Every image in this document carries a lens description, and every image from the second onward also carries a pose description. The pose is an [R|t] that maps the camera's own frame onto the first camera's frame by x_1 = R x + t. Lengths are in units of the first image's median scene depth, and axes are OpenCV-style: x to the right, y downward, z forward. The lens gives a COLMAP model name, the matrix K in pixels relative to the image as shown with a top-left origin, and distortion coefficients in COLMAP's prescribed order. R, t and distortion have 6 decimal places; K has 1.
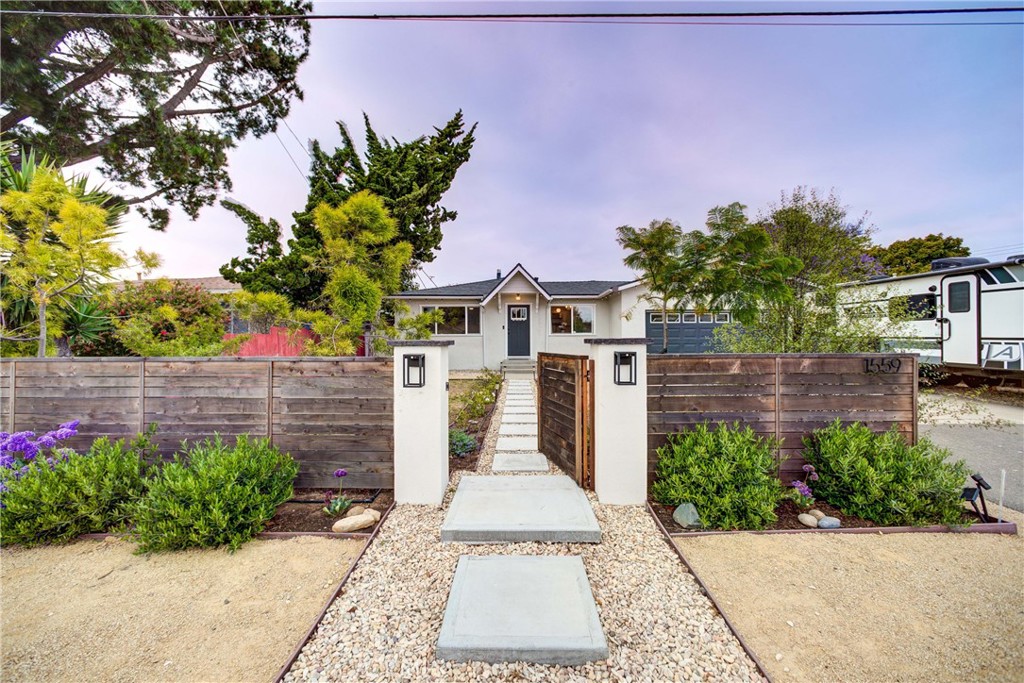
lens RADIAL K [[404.2, 0, 504.6], [0, 404.2, 333.6], [0, 0, 1]] dist [-0.020458, 0.009556]
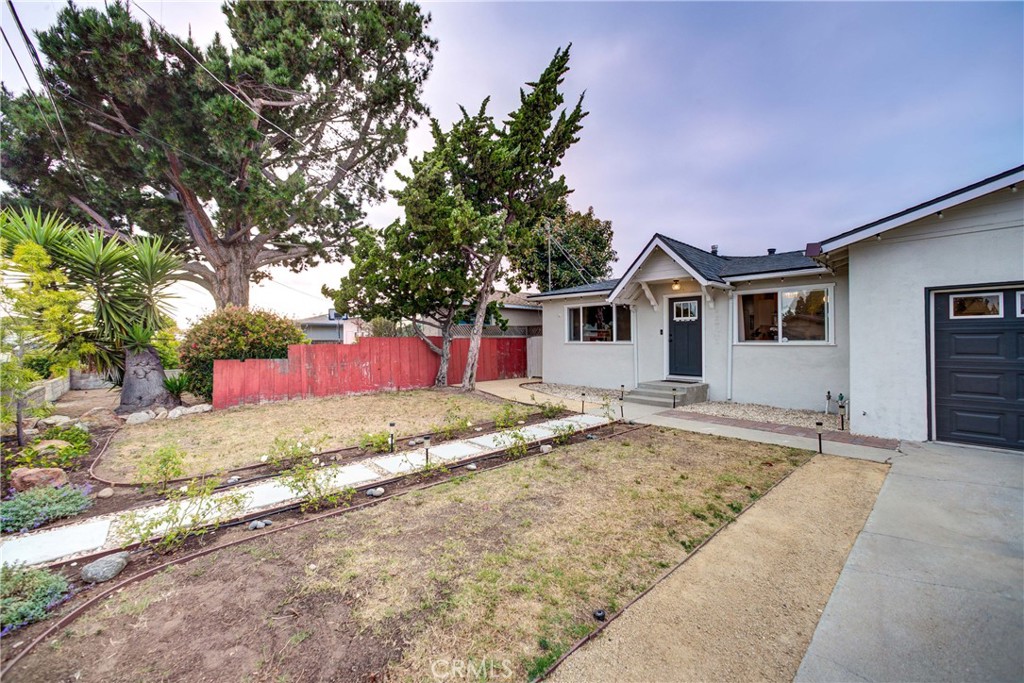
lens RADIAL K [[404.2, 0, 504.6], [0, 404.2, 333.6], [0, 0, 1]] dist [-0.020458, 0.009556]
pose [[0.676181, -0.006639, -0.736706, 1.183098], [0.006884, 0.999973, -0.002692, -0.047784], [0.736704, -0.003251, 0.676208, 1.327181]]
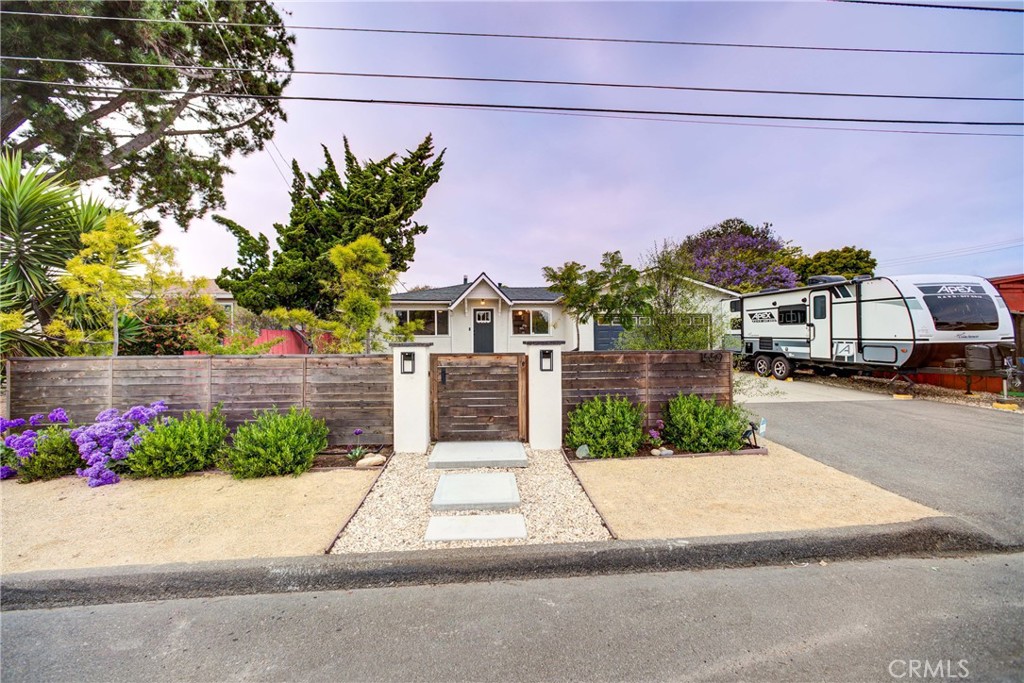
lens RADIAL K [[404.2, 0, 504.6], [0, 404.2, 333.6], [0, 0, 1]] dist [-0.020458, 0.009556]
pose [[0.996725, -0.001628, 0.080849, 0.010562], [0.001593, 0.999999, 0.000504, -0.014095], [-0.080849, -0.000374, 0.996726, -0.420698]]
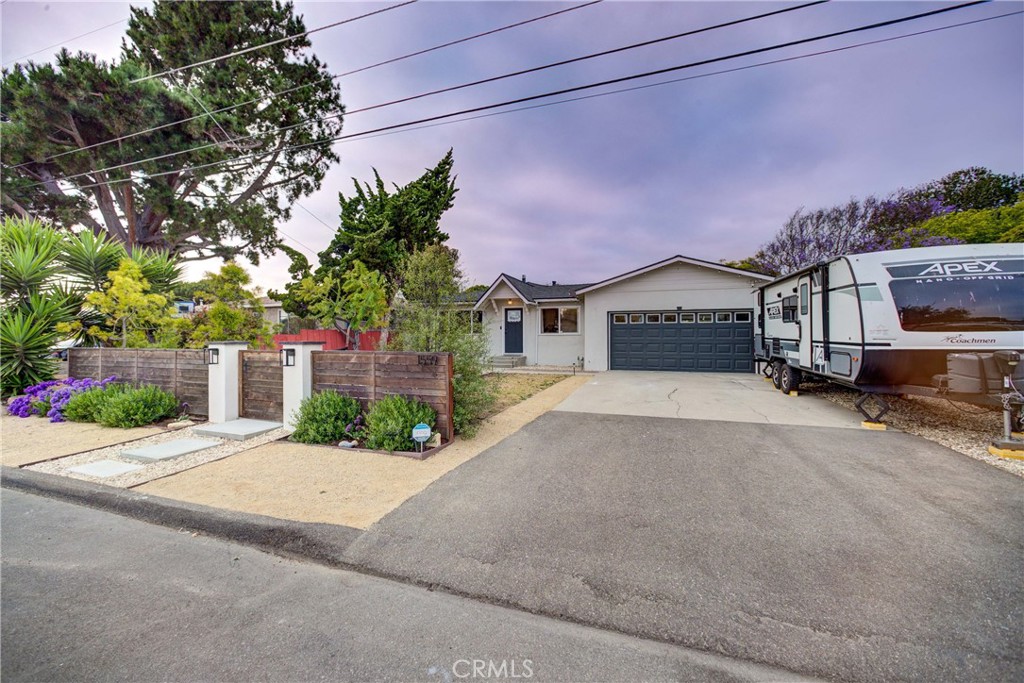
lens RADIAL K [[404.2, 0, 504.6], [0, 404.2, 333.6], [0, 0, 1]] dist [-0.020458, 0.009556]
pose [[0.942854, 0.000992, -0.333204, 1.475931], [0.001588, 0.999971, 0.007470, -0.029179], [0.333201, -0.007572, 0.942825, -0.329906]]
